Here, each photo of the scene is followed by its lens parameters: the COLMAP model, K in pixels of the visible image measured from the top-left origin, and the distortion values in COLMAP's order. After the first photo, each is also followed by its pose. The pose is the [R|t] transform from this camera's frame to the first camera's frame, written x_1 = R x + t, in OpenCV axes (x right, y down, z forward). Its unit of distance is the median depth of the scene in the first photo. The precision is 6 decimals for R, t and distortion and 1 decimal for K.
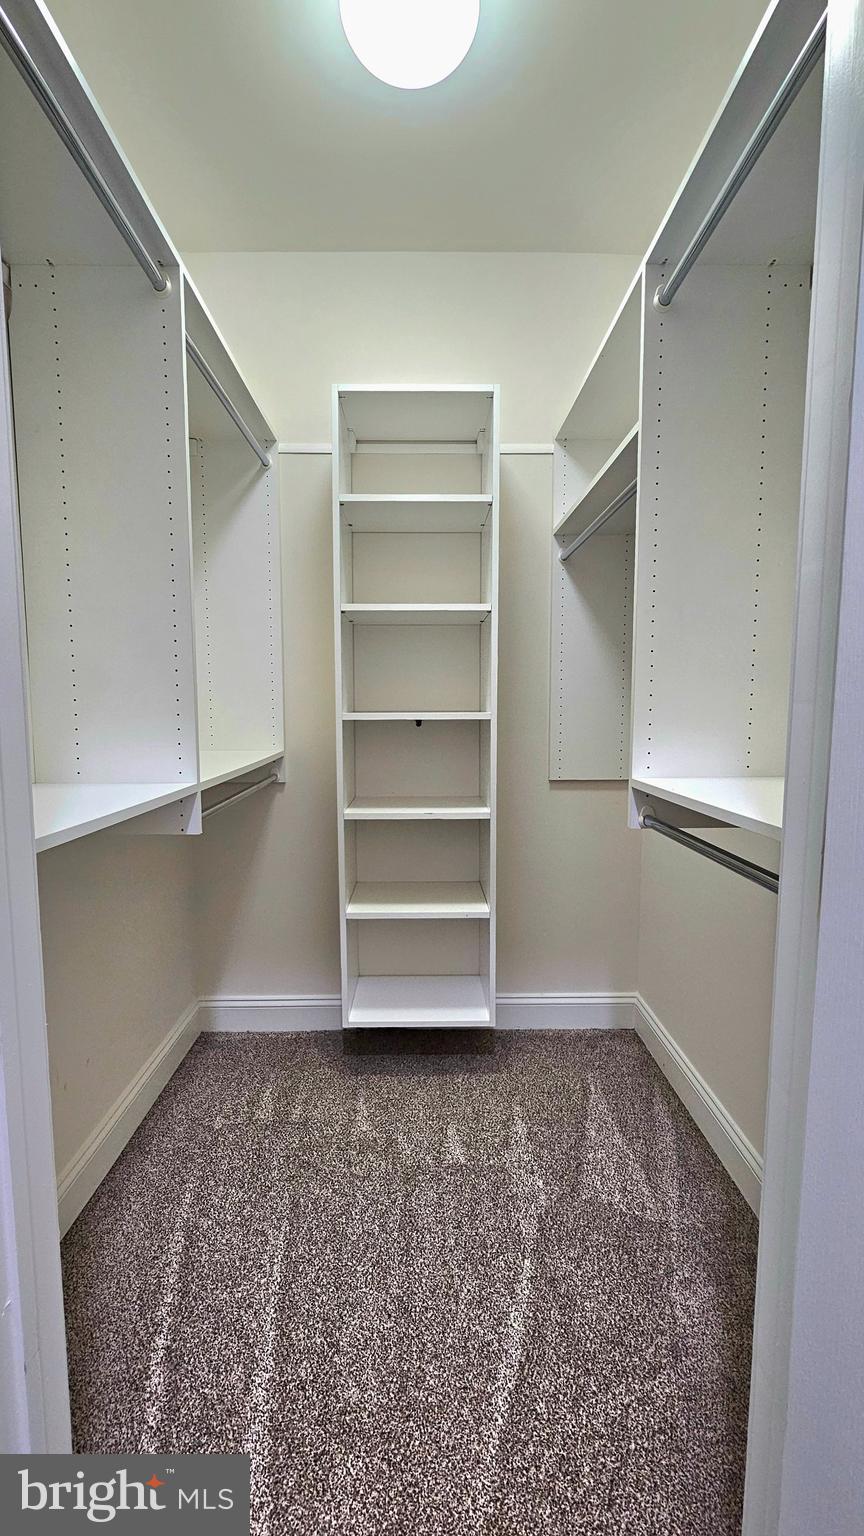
lens RADIAL K [[638.5, 0, 435.3], [0, 638.5, 754.7], [0, 0, 1]] dist [-0.001484, 0.000464]
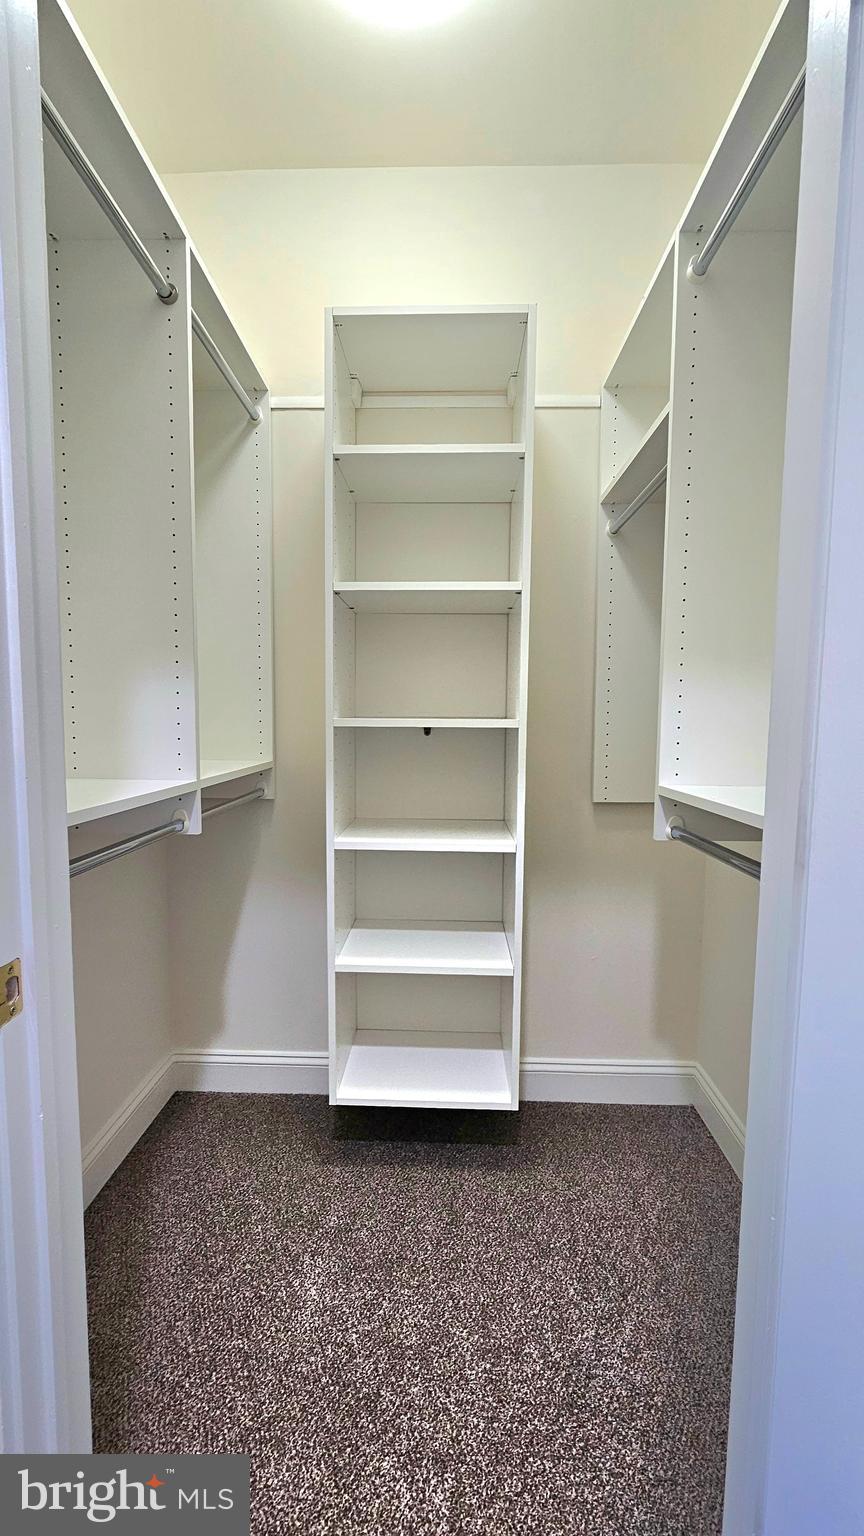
lens RADIAL K [[635.9, 0, 432.0], [0, 635.9, 768.0], [0, 0, 1]] dist [-0.000353, 0.000468]
pose [[0.999685, 0.013783, -0.020986, -0.006232], [-0.013187, 0.999514, 0.028253, -0.021254], [0.021365, -0.027968, 0.999380, 0.140799]]
